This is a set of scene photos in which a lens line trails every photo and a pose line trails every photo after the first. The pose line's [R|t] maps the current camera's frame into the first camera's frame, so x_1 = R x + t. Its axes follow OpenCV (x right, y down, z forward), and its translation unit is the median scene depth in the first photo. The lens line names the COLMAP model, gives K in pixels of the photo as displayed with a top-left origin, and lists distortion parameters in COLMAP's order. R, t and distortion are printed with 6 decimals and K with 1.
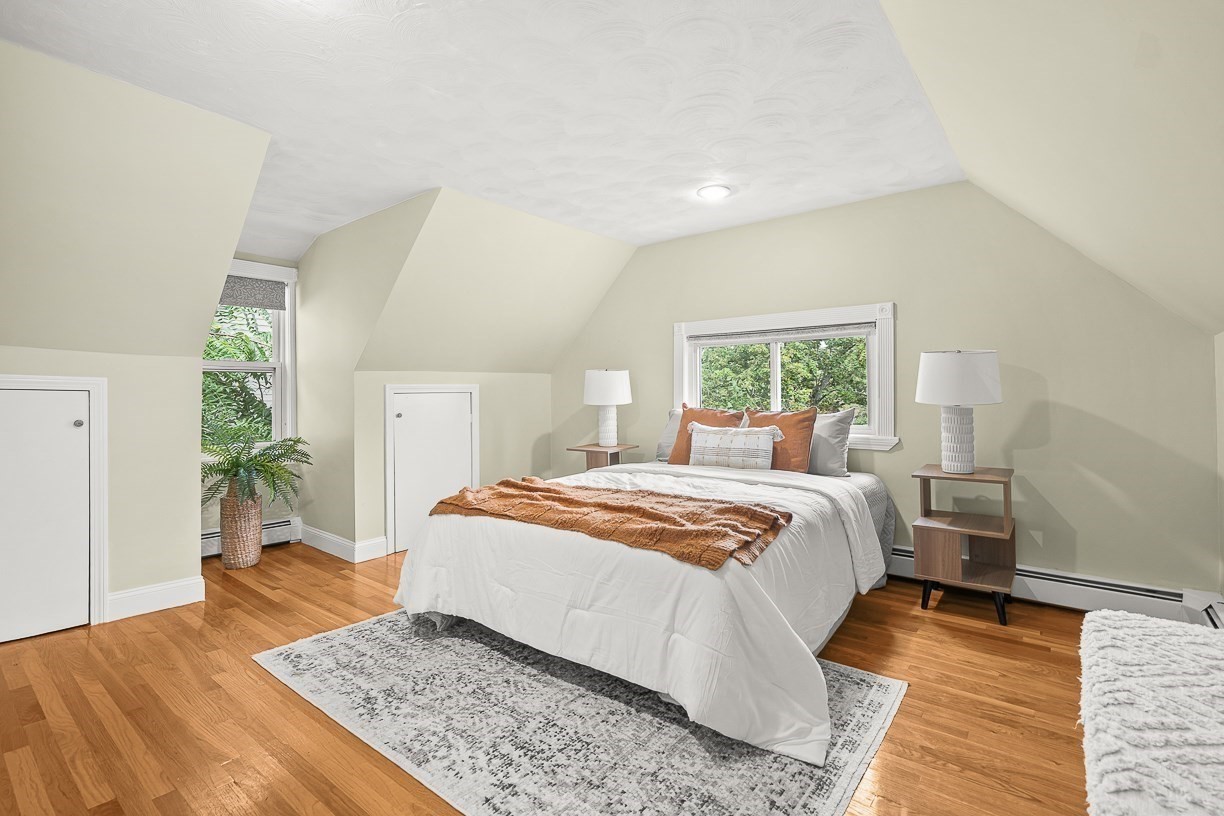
lens RADIAL K [[557.0, 0, 608.1], [0, 557.0, 397.3], [0, 0, 1]] dist [-0.000542, -0.000289]
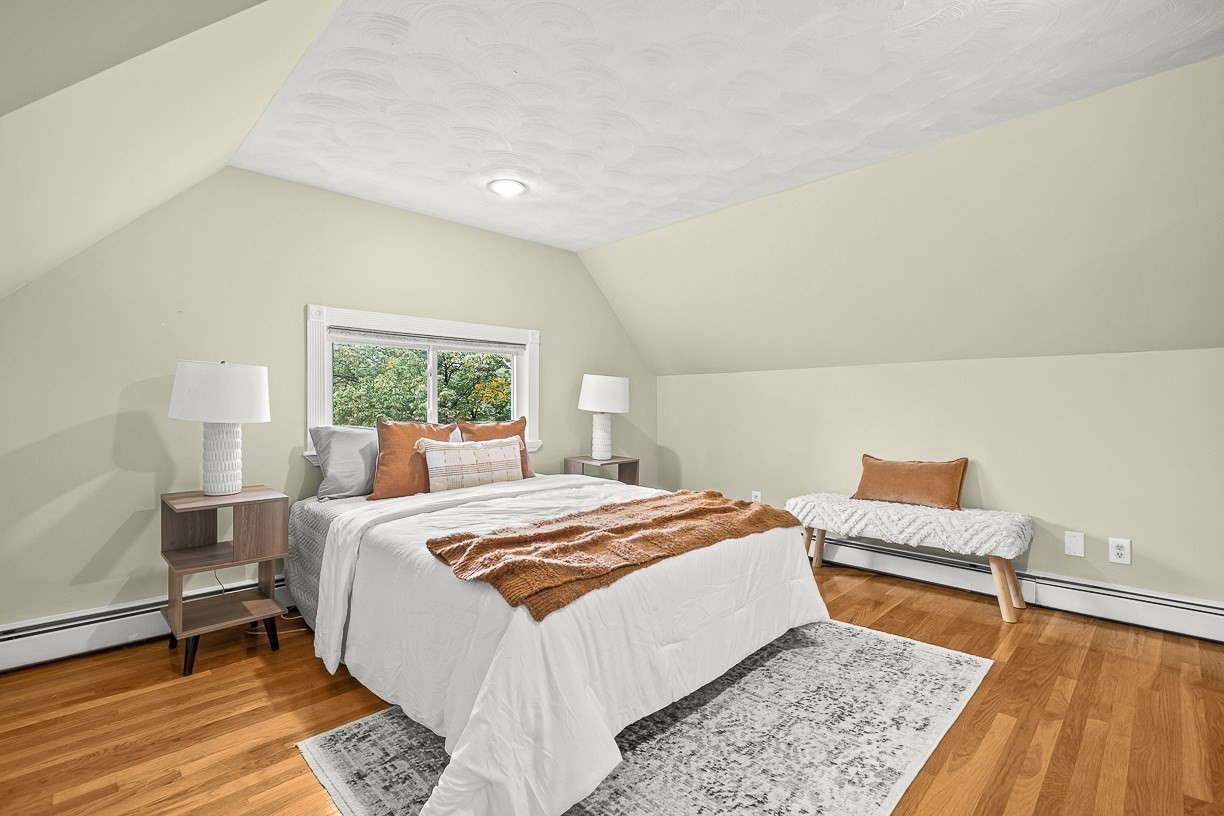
lens RADIAL K [[548.2, 0, 612.0], [0, 548.2, 431.4], [0, 0, 1]] dist [-0.003220, -0.000613]
pose [[0.123804, -0.037625, 0.991593, -0.937294], [0.007991, 0.999286, 0.036919, 0.009347], [-0.992275, 0.003353, 0.124016, 0.966534]]
